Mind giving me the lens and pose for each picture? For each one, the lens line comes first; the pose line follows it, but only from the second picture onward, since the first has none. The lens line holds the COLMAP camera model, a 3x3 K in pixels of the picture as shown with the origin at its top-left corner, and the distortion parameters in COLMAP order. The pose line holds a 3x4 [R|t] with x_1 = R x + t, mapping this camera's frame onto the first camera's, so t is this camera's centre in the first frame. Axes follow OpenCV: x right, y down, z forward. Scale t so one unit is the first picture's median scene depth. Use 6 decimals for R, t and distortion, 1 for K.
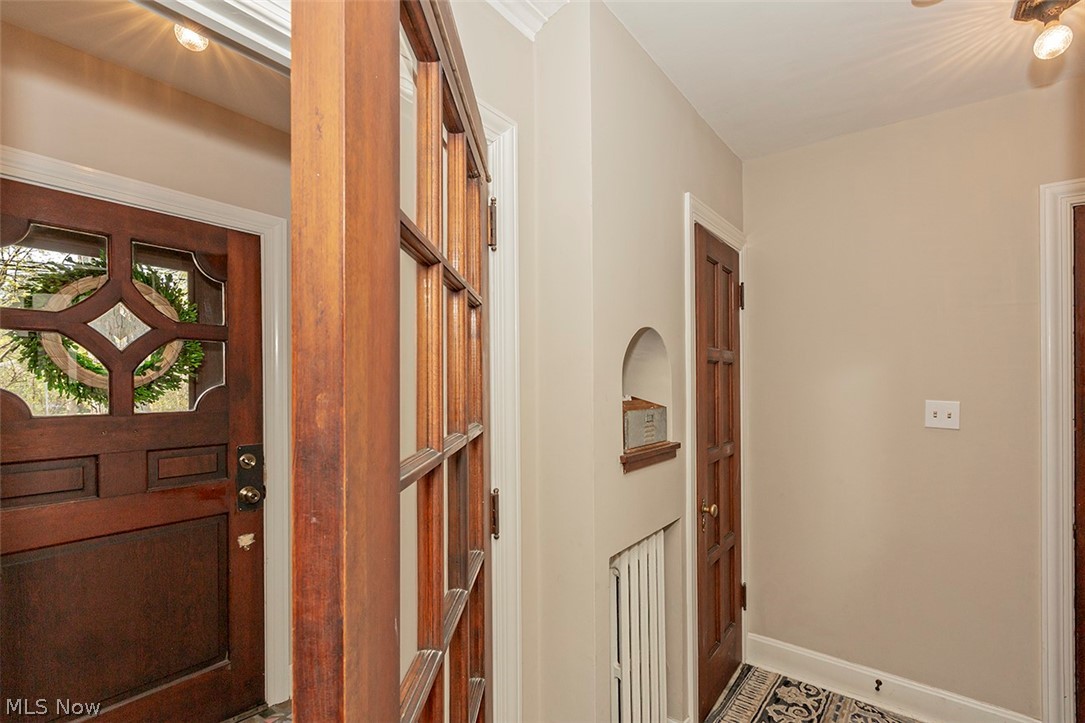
lens RADIAL K [[514.2, 0, 543.4], [0, 514.2, 362.0], [0, 0, 1]] dist [-0.026133, -0.000859]
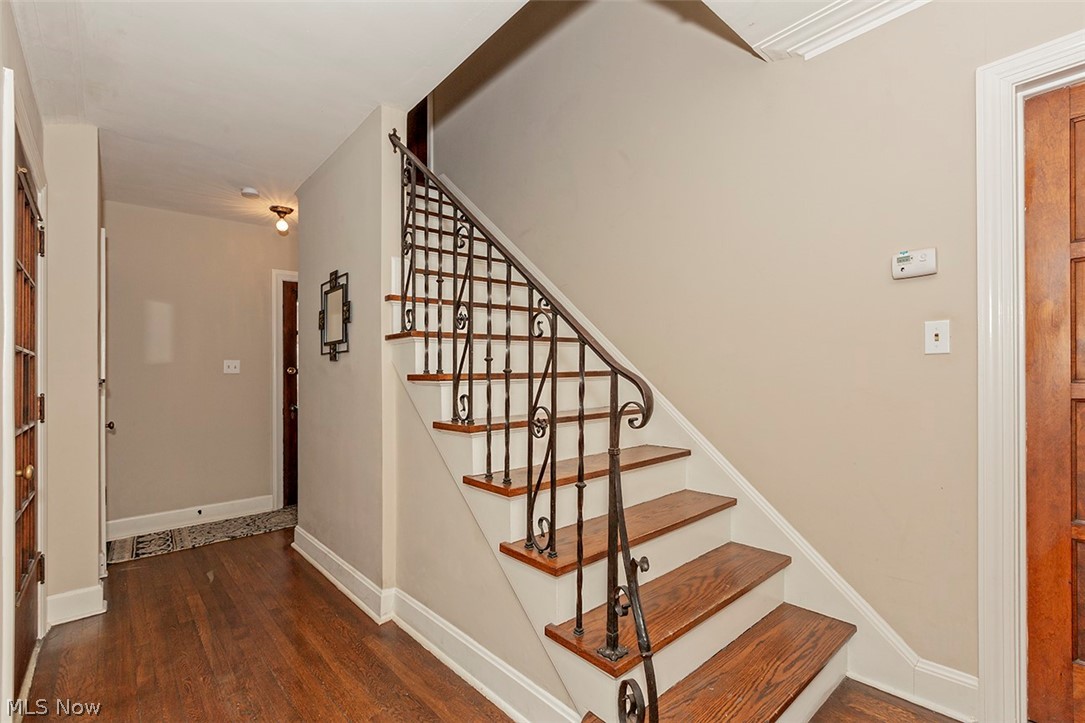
lens RADIAL K [[487.3, 0, 543.7], [0, 487.3, 365.3], [0, 0, 1]] dist [0.000496, -0.000004]
pose [[0.199919, 0.010105, 0.979760, -0.924268], [-0.006563, 0.999938, -0.008974, 0.105377], [-0.979790, -0.004636, 0.199973, -0.665076]]
